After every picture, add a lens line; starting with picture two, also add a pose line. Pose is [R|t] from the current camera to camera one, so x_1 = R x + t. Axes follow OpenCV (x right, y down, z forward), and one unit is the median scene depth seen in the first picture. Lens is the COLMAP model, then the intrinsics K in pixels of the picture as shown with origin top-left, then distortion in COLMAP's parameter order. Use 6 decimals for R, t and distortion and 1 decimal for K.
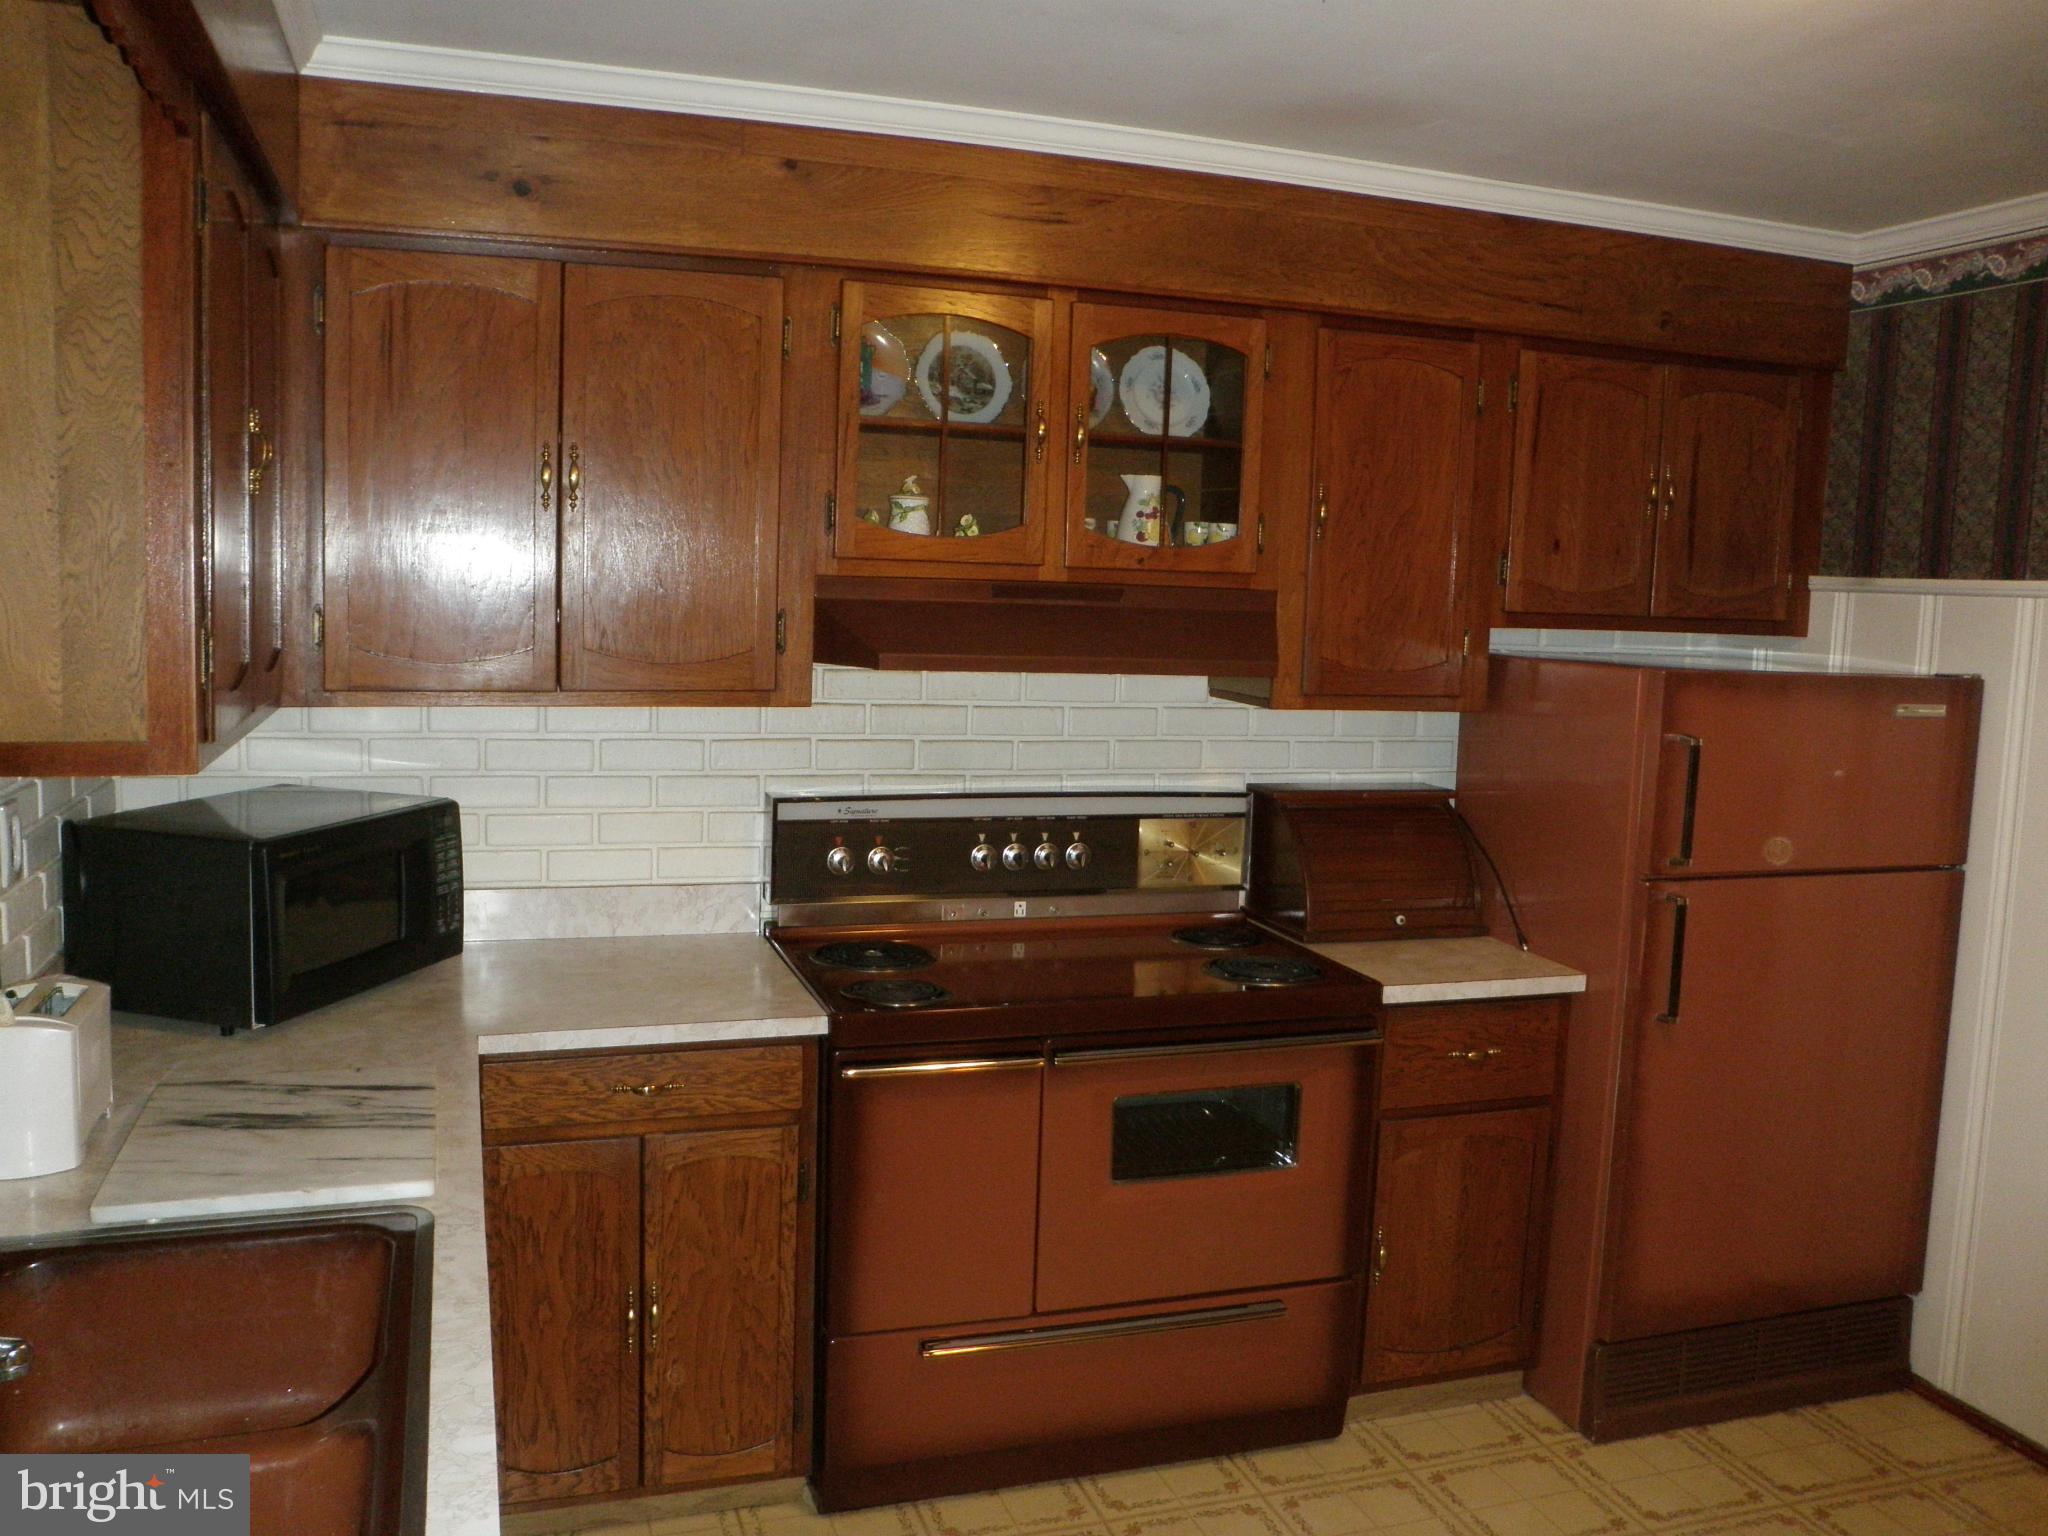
lens RADIAL K [[1673.4, 0, 1019.7], [0, 1673.4, 775.5], [0, 0, 1]] dist [-0.149075, 0.144755]
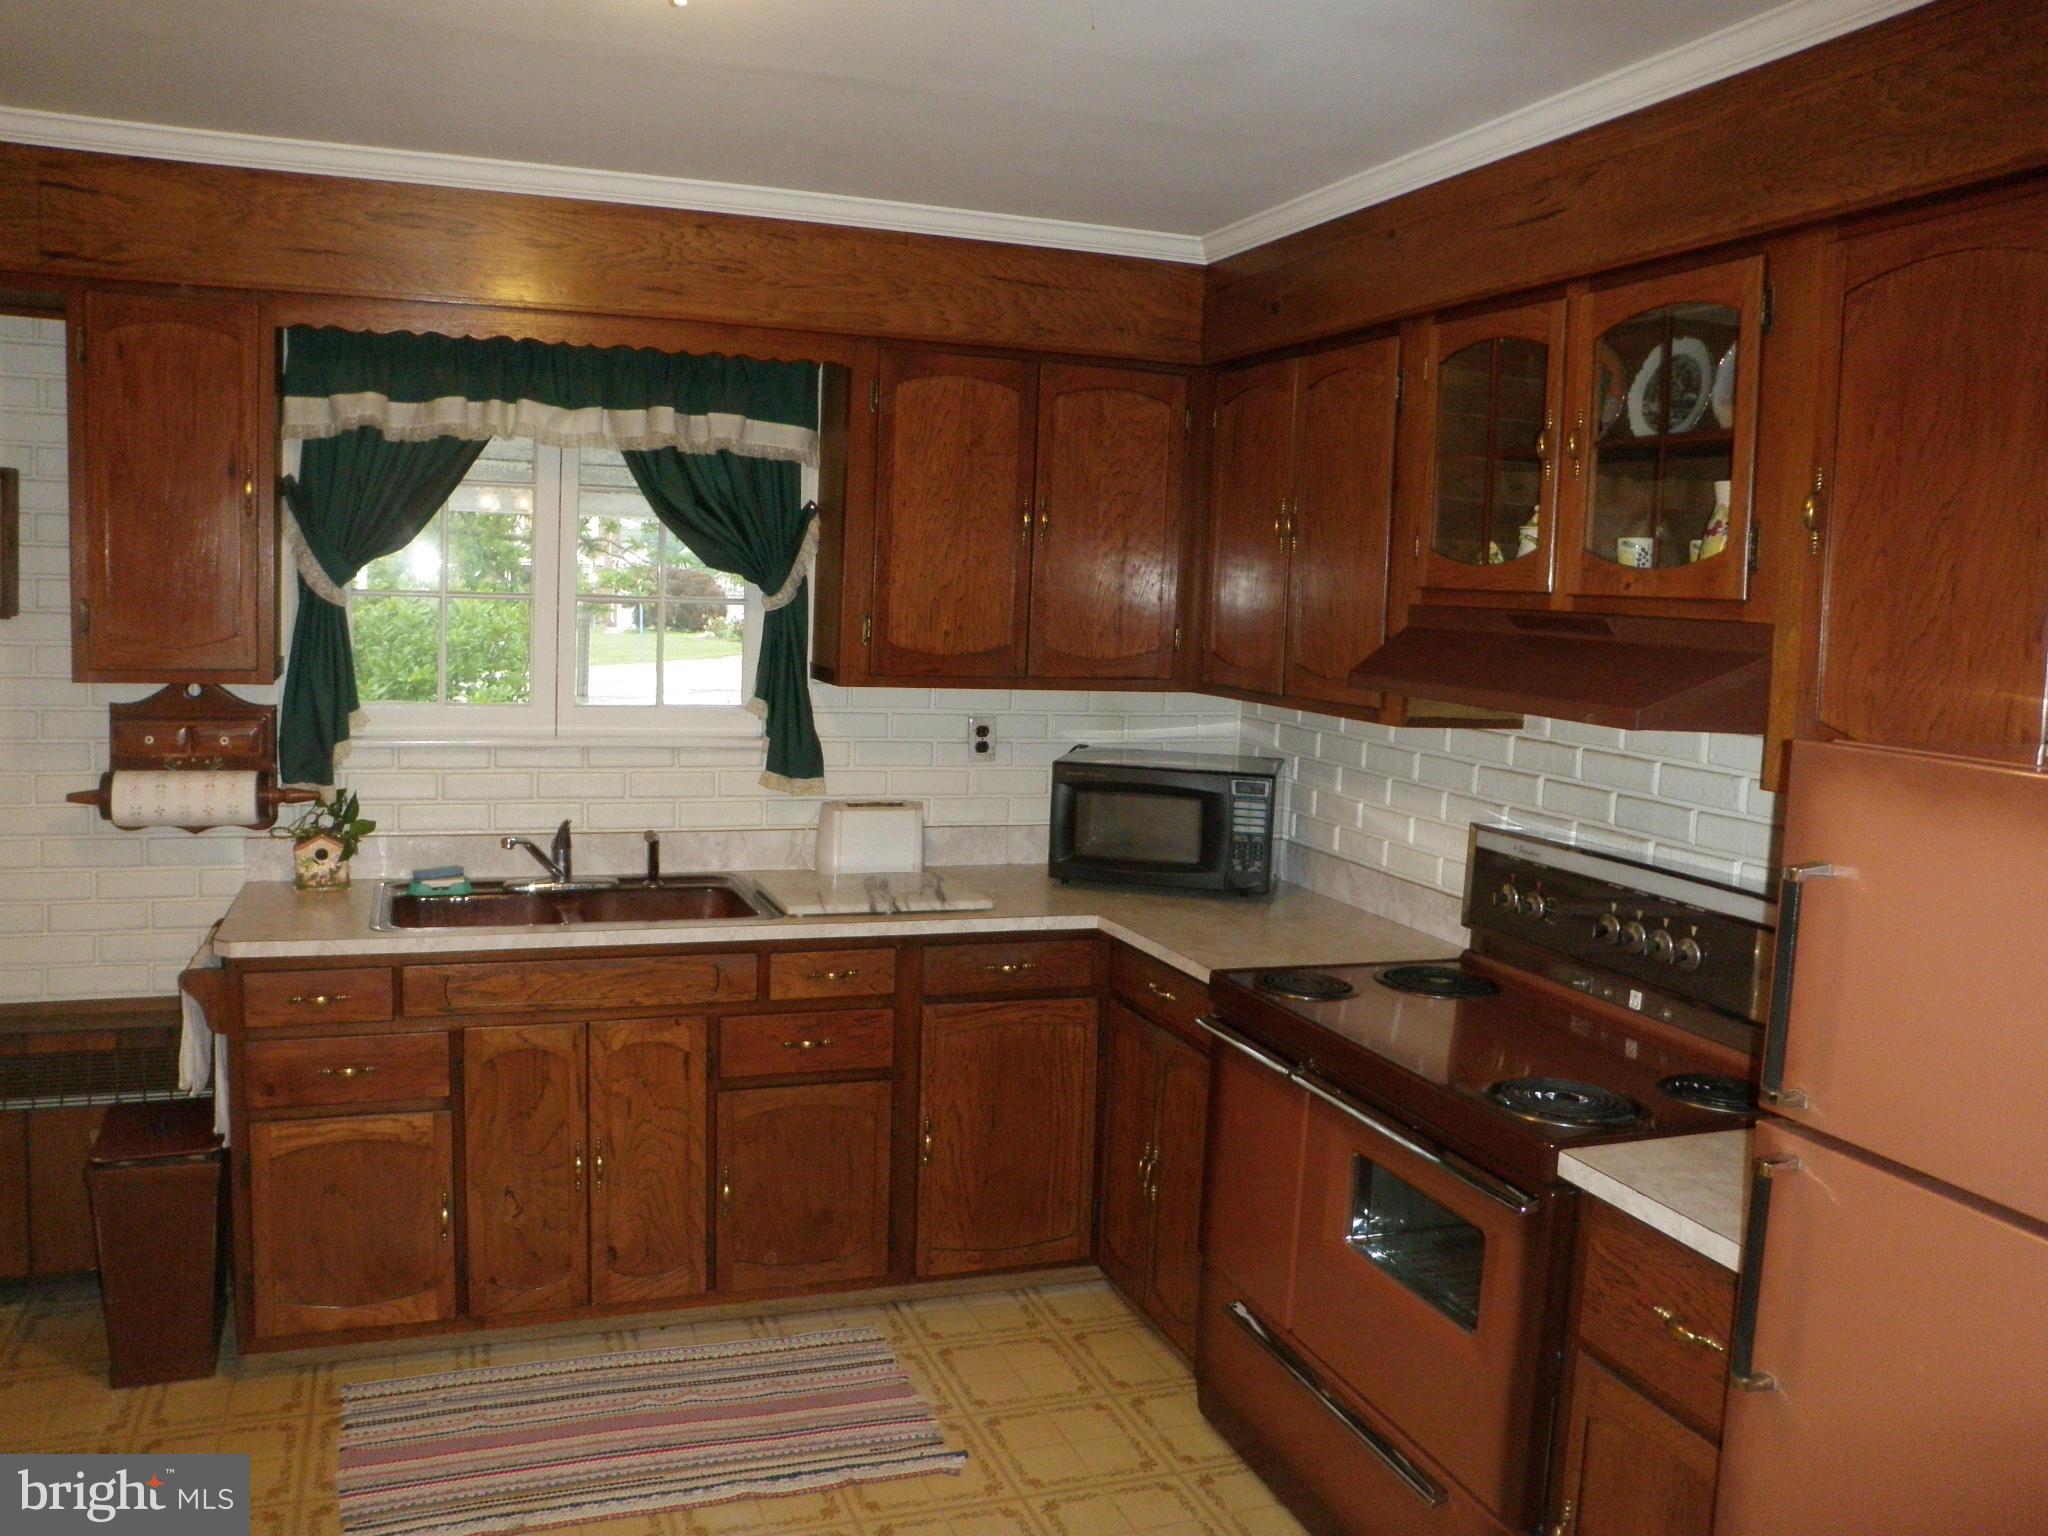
lens RADIAL K [[1673.4, 0, 1019.7], [0, 1673.4, 775.5], [0, 0, 1]] dist [-0.149075, 0.144755]
pose [[0.030969, 0.081182, -0.996218, 0.858784], [-0.160808, 0.984117, 0.075197, -0.047994], [0.986500, 0.157871, 0.043532, 0.665761]]
